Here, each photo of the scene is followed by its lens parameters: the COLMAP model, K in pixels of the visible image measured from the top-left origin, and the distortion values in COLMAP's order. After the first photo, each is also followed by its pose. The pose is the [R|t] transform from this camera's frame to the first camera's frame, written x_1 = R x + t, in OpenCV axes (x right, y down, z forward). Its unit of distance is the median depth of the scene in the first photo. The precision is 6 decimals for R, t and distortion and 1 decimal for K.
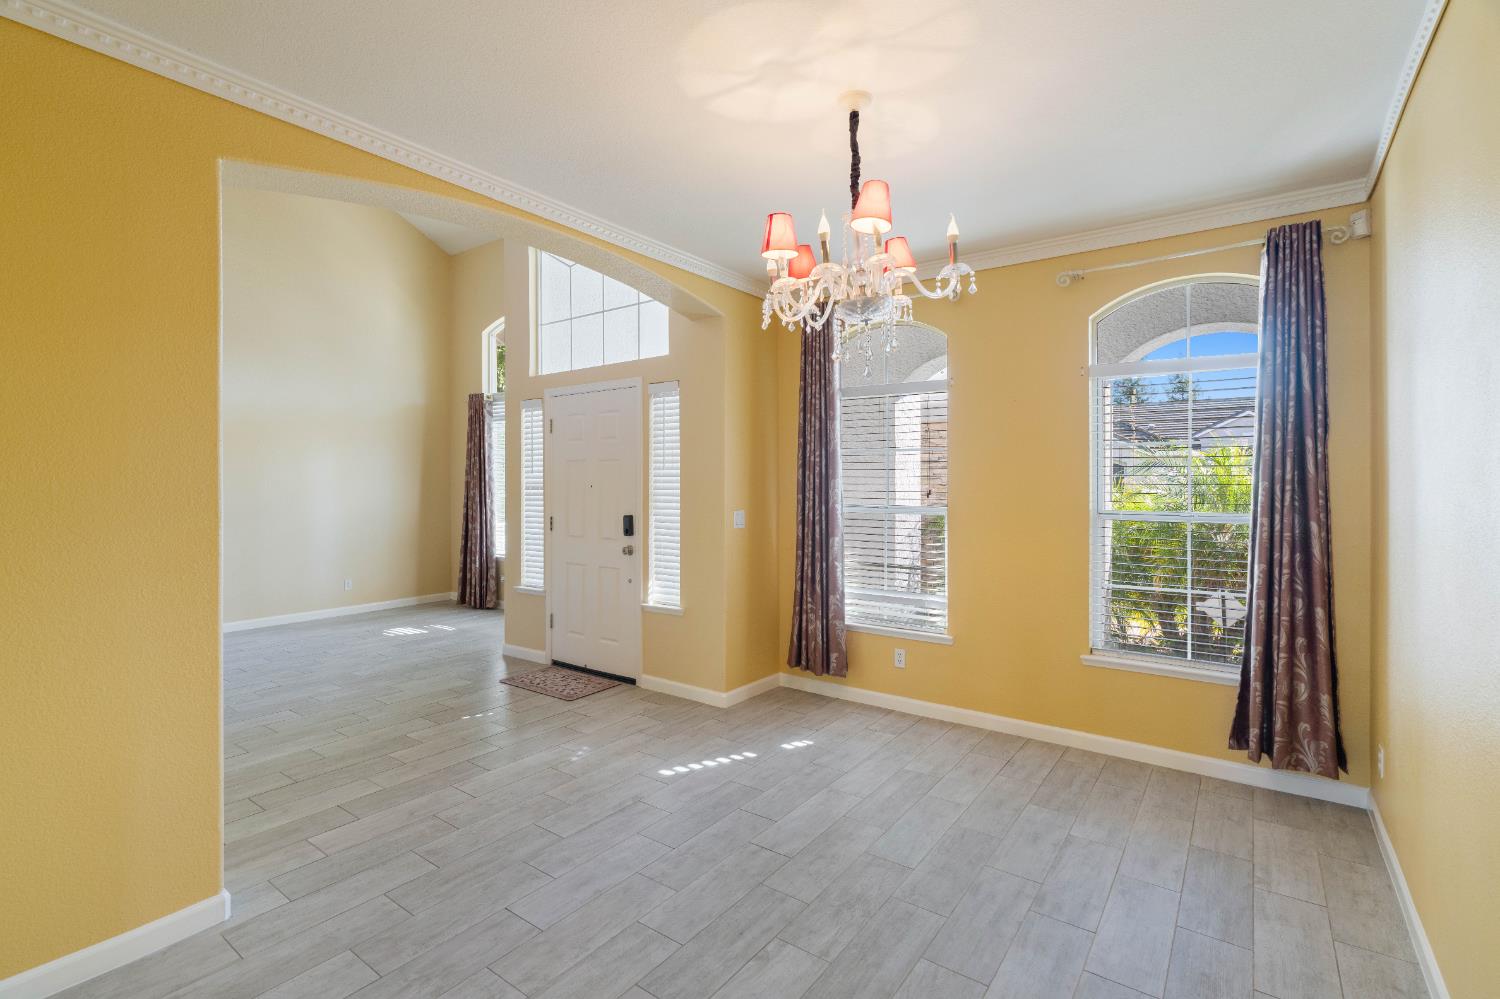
lens RADIAL K [[694.5, 0, 749.5], [0, 694.5, 486.6], [0, 0, 1]] dist [-0.000262, -0.000024]
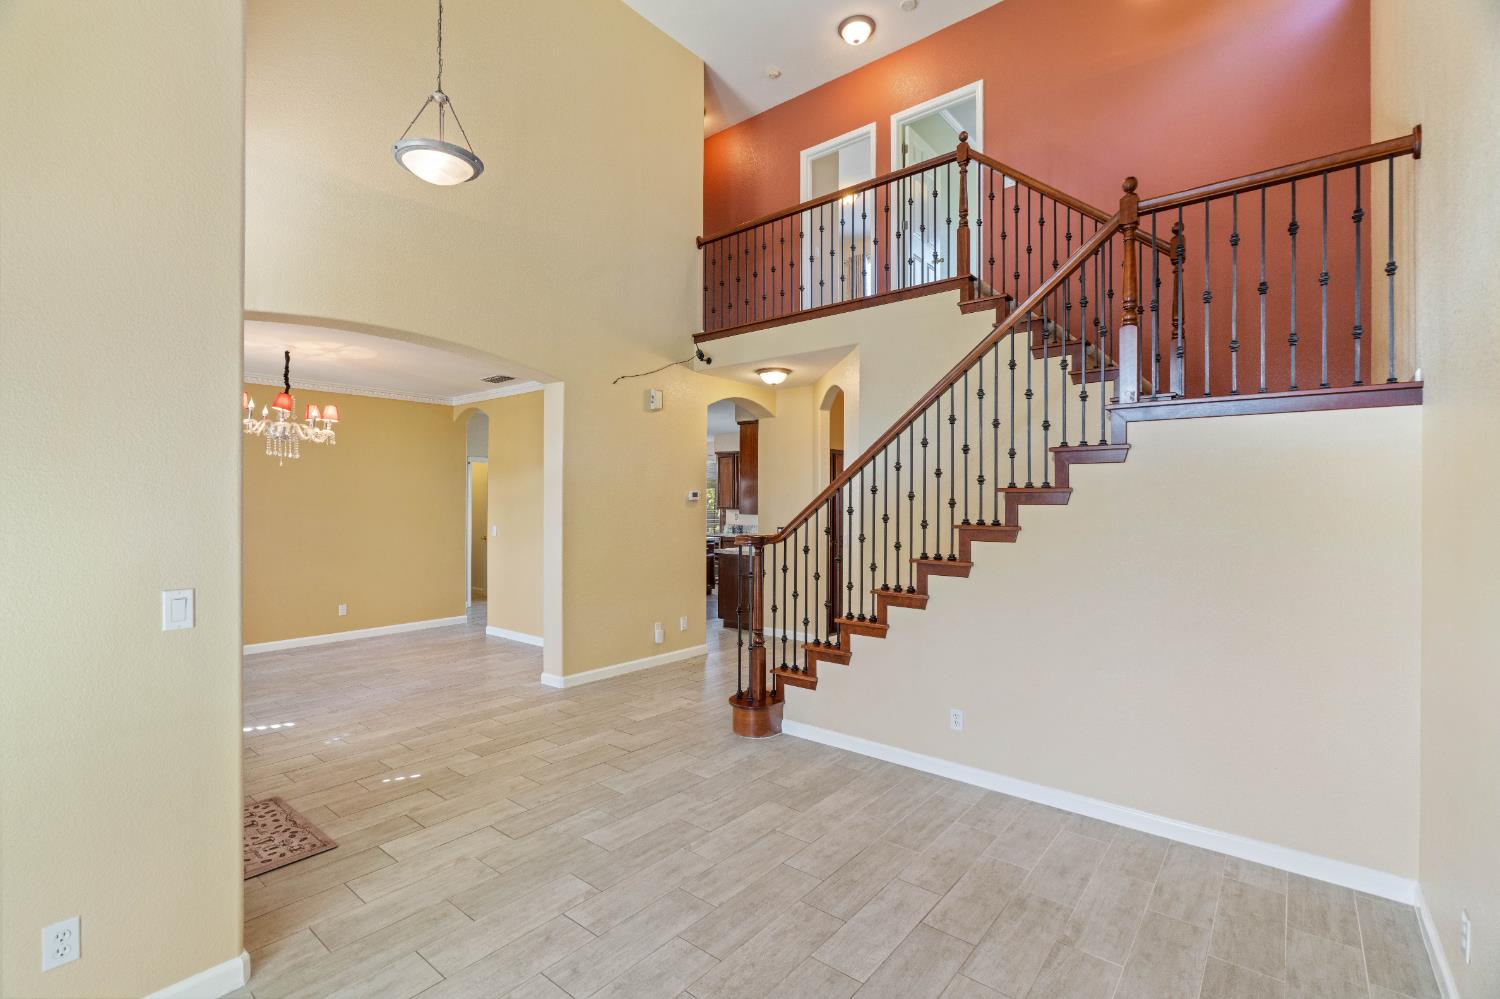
lens RADIAL K [[676.7, 0, 746.1], [0, 676.7, 498.4], [0, 0, 1]] dist [-0.002367, 0.000298]
pose [[-0.998268, -0.001297, 0.058812, -1.087193], [-0.001326, 0.999999, -0.000444, -0.032436], [-0.058811, -0.000521, -0.998269, 2.269675]]
